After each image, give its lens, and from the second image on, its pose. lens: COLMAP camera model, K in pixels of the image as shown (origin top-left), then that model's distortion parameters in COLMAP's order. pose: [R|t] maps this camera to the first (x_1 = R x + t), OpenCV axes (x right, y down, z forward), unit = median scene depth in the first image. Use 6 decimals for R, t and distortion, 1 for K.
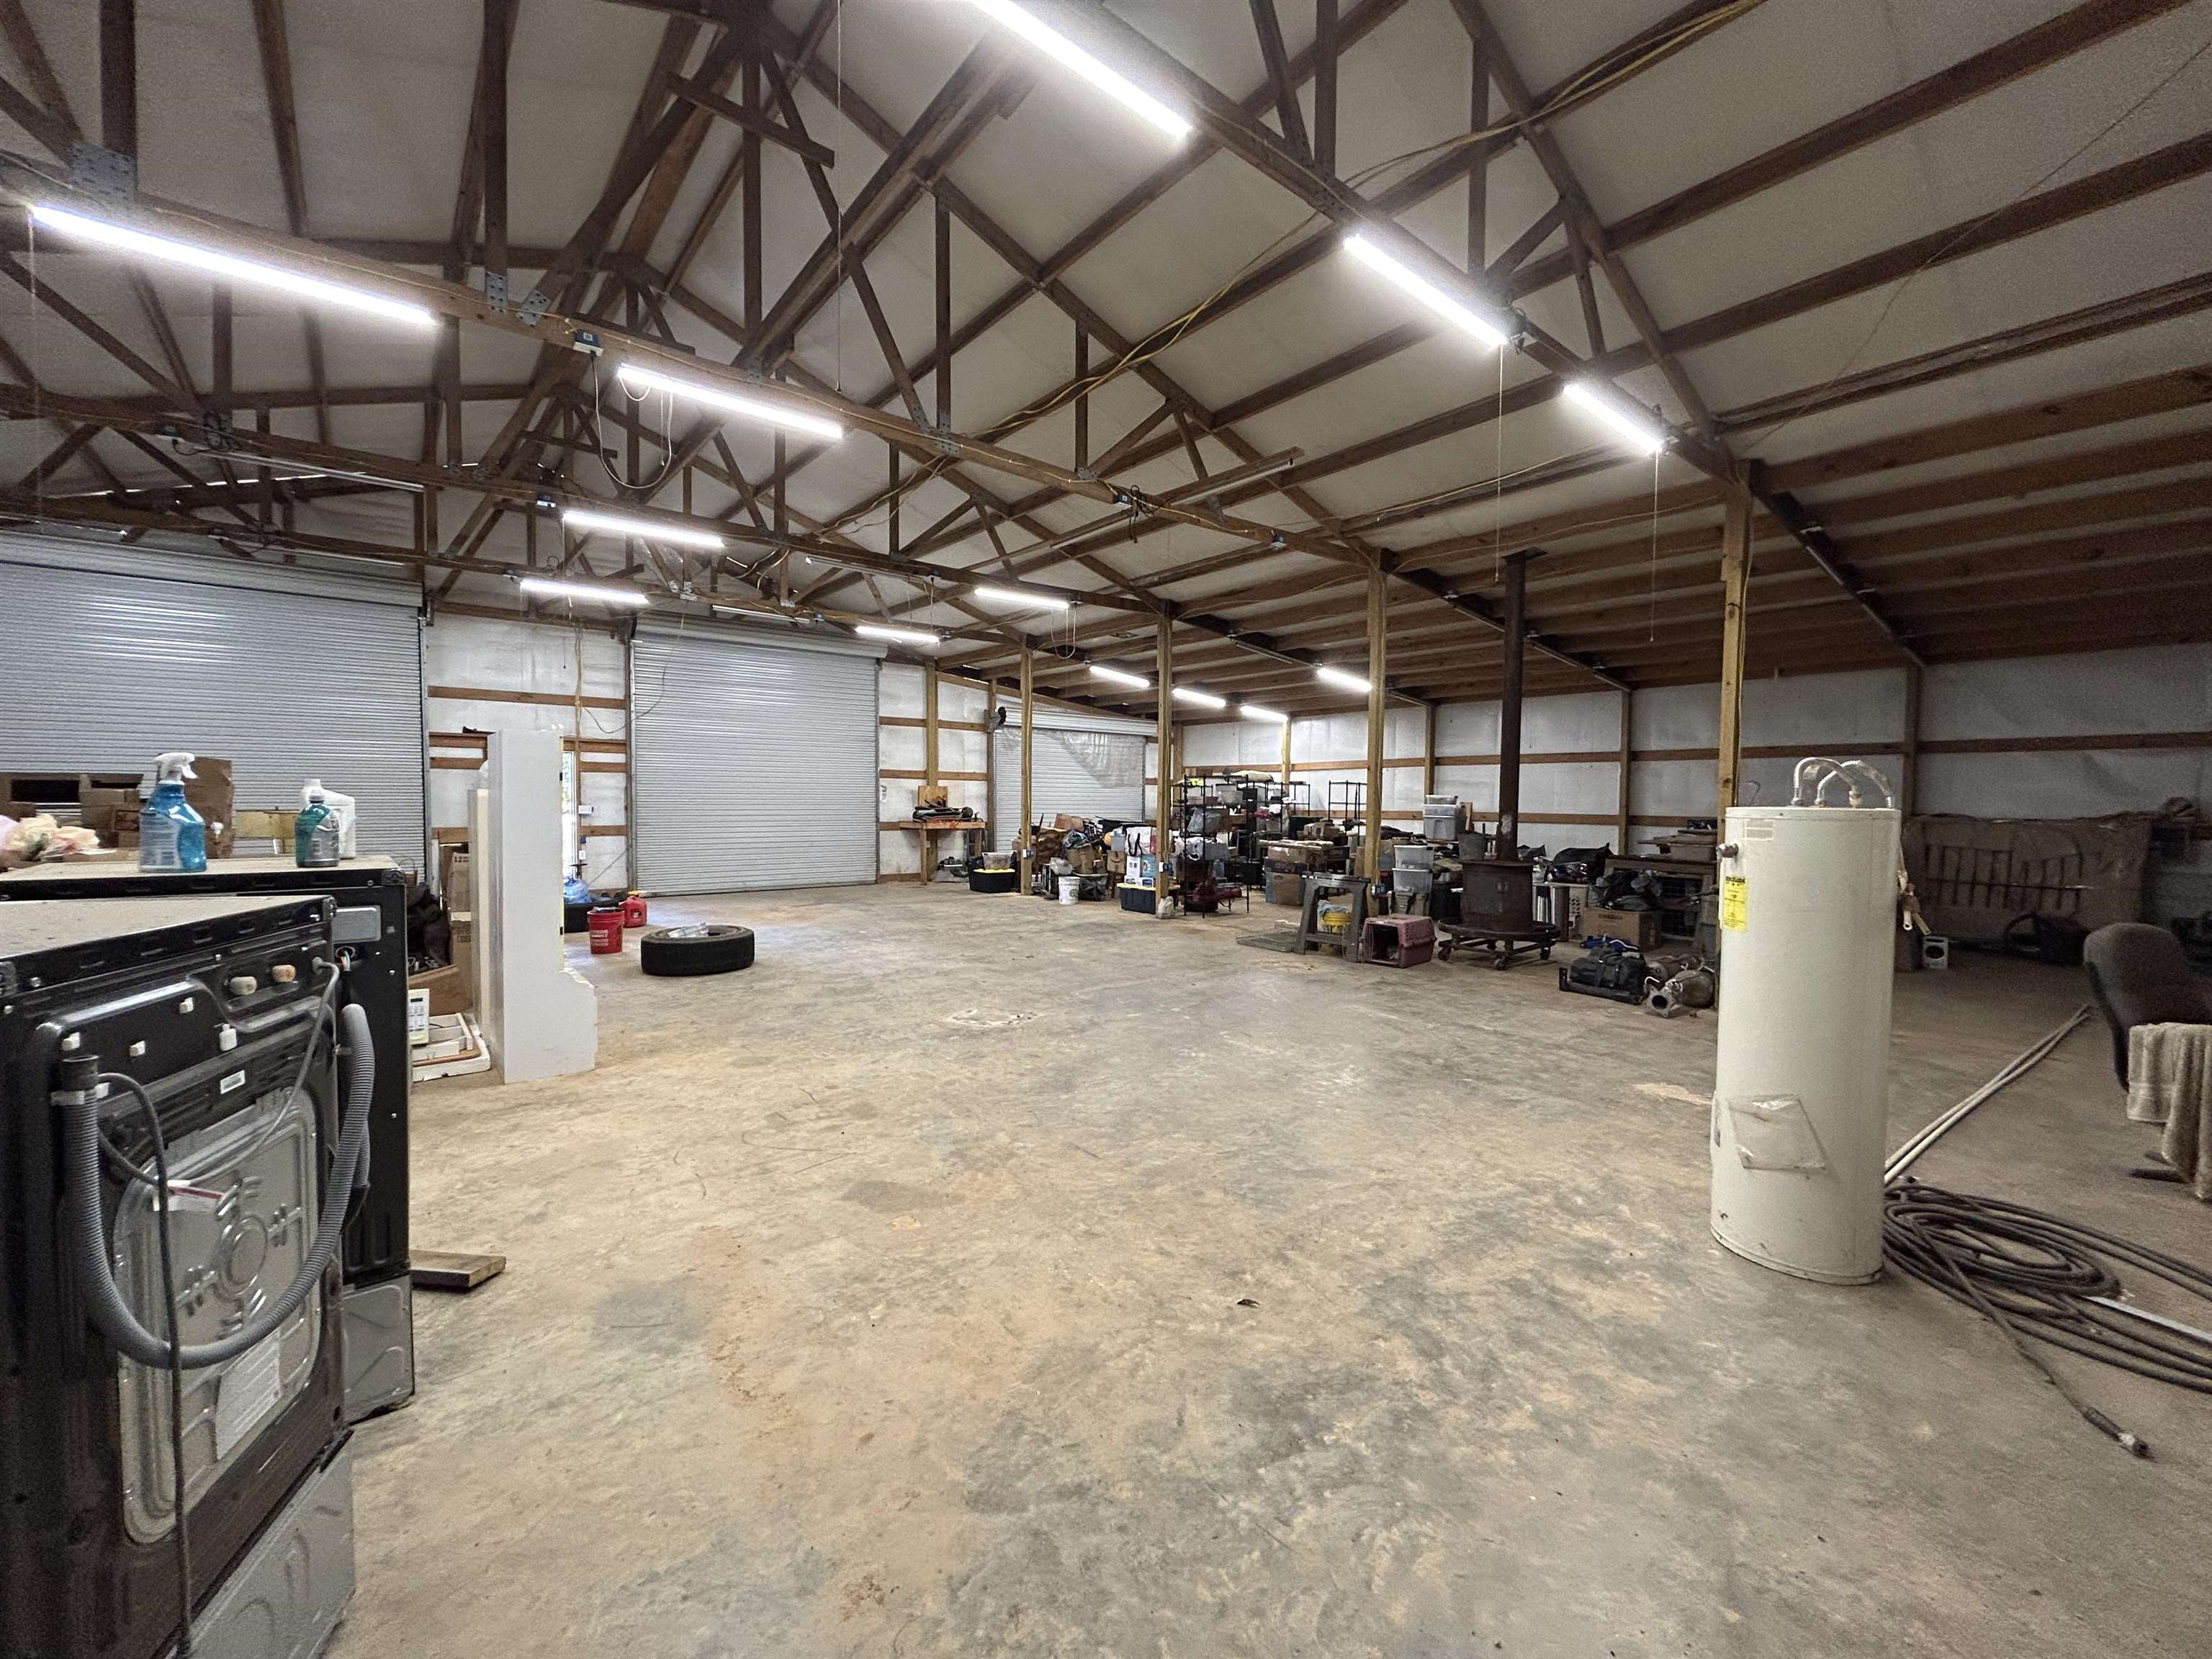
lens RADIAL K [[890.2, 0, 1101.6], [0, 890.2, 826.0], [0, 0, 1]] dist [-0.000316, 0.000143]
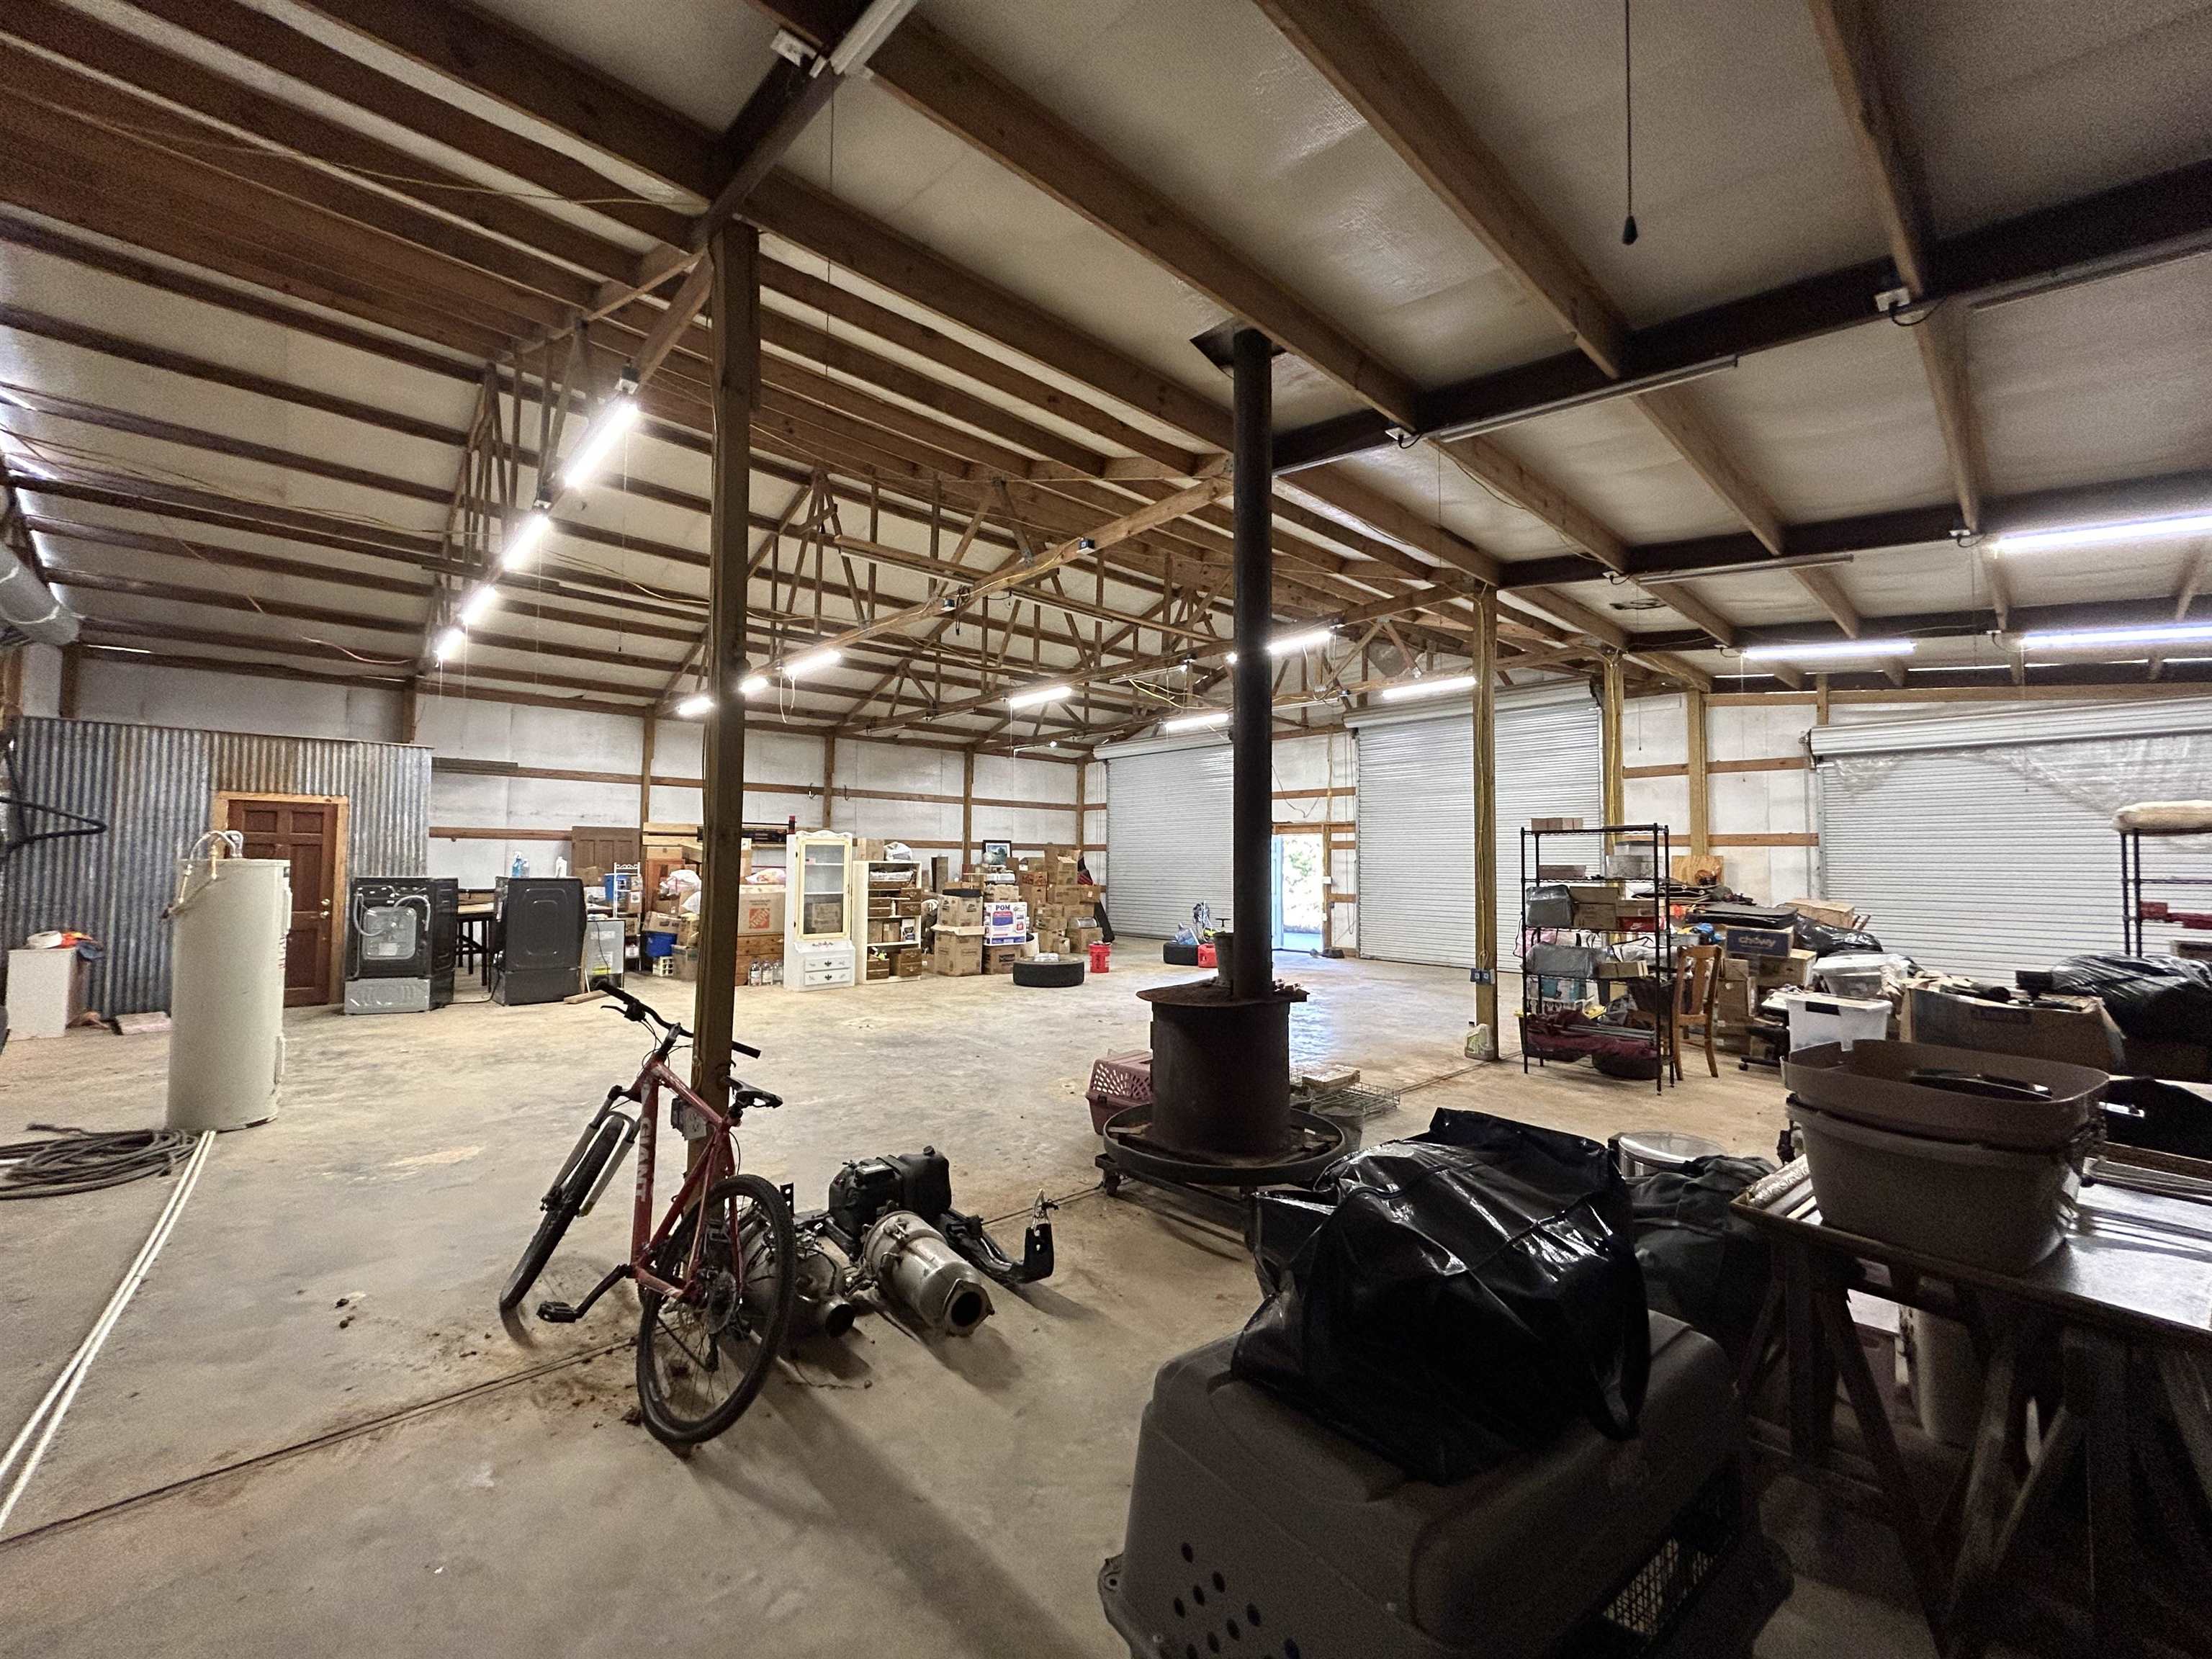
lens RADIAL K [[890.2, 0, 1103.2], [0, 890.2, 827.3], [0, 0, 1]] dist [-0.000316, 0.000143]
pose [[0.058314, -0.049604, -0.997065, 0.851725], [-0.039869, 0.997852, -0.051975, -0.020107], [0.997502, 0.042783, 0.056212, 0.837715]]
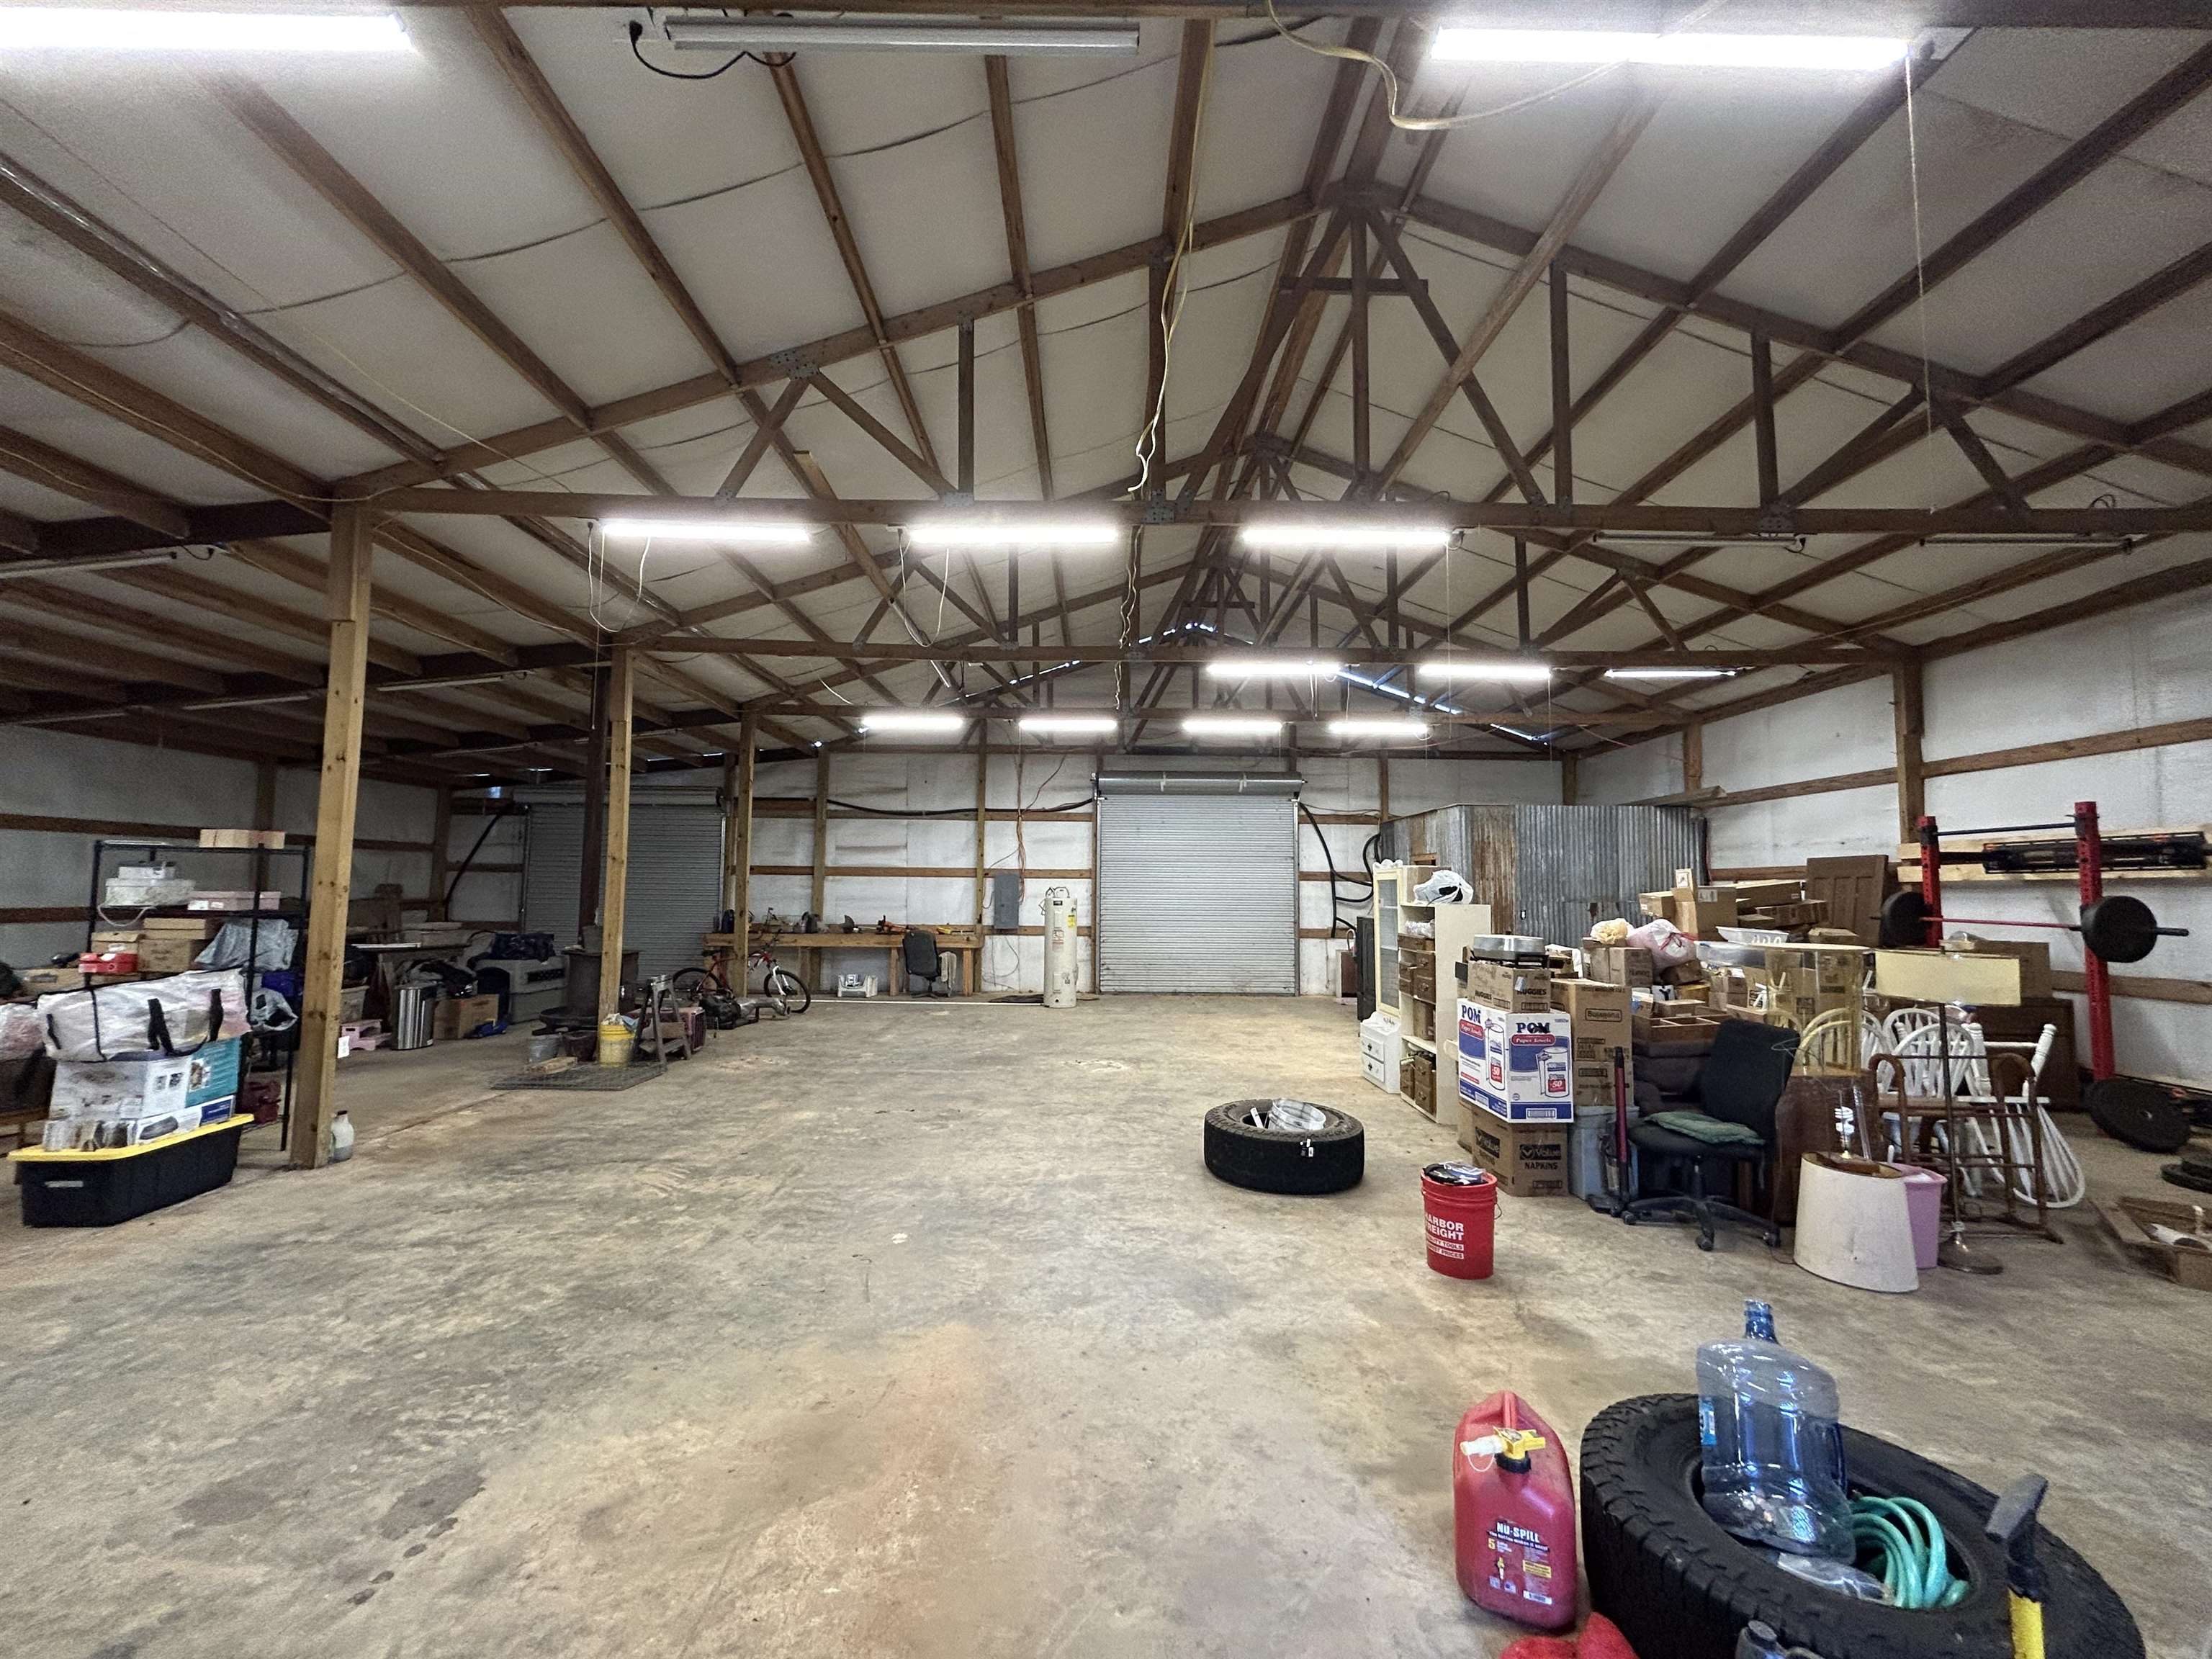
lens RADIAL K [[890.2, 0, 1102.0], [0, 890.2, 827.3], [0, 0, 1]] dist [-0.000316, 0.000143]
pose [[-0.779606, 0.028779, 0.625608, -0.643235], [0.002734, 0.999090, -0.042553, -0.057488], [-0.626264, -0.031464, -0.778976, 1.353607]]
